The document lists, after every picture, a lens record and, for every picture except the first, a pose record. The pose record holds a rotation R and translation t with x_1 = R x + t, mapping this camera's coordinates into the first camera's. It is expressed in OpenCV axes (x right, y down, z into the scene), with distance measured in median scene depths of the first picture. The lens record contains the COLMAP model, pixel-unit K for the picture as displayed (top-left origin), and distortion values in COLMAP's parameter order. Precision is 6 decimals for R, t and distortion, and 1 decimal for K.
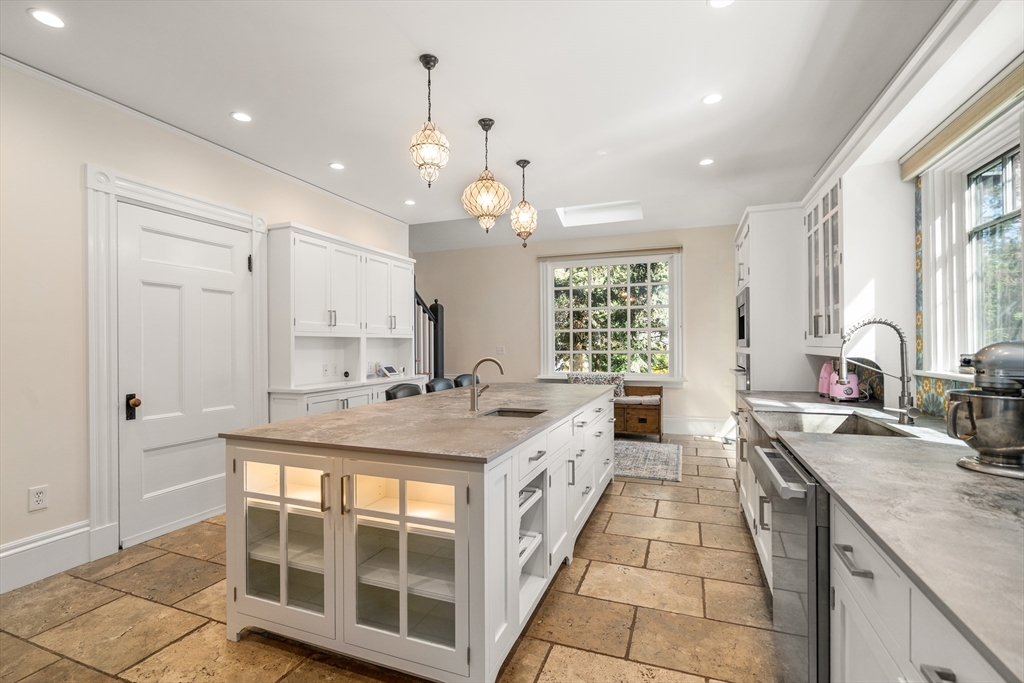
lens RADIAL K [[464.9, 0, 504.5], [0, 464.9, 342.4], [0, 0, 1]] dist [-0.002211, -0.000802]
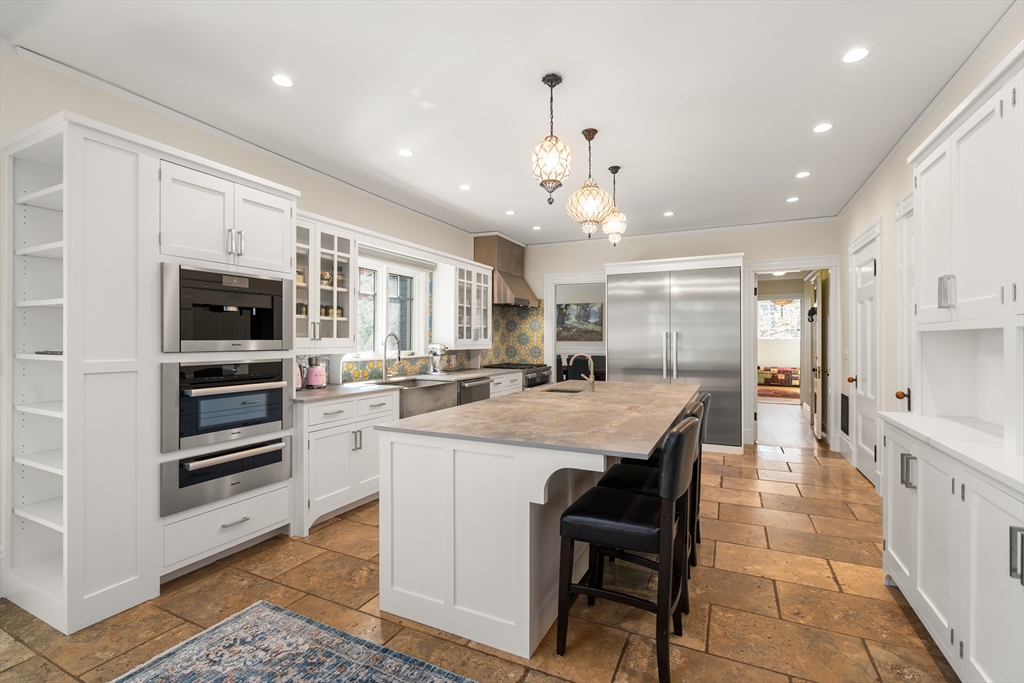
lens RADIAL K [[464.9, 0, 504.5], [0, 464.9, 342.4], [0, 0, 1]] dist [-0.002211, -0.000802]
pose [[-0.996546, 0.003430, 0.082972, 0.066148], [0.003307, 0.999993, -0.001615, -0.000866], [-0.082977, -0.001335, -0.996551, 2.042585]]
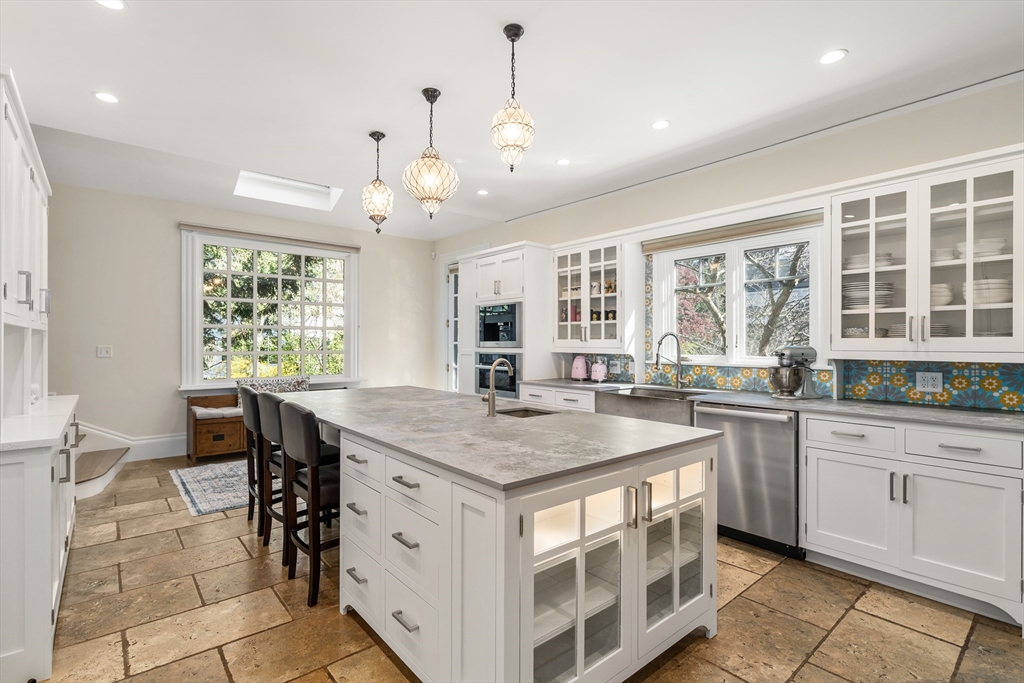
lens RADIAL K [[479.3, 0, 502.3], [0, 479.3, 343.8], [0, 0, 1]] dist [0.002620, 0.001069]
pose [[0.485751, 0.005772, 0.874078, -0.761083], [-0.010350, 0.999946, -0.000851, 0.001396], [-0.874036, -0.008634, 0.485784, 0.435497]]
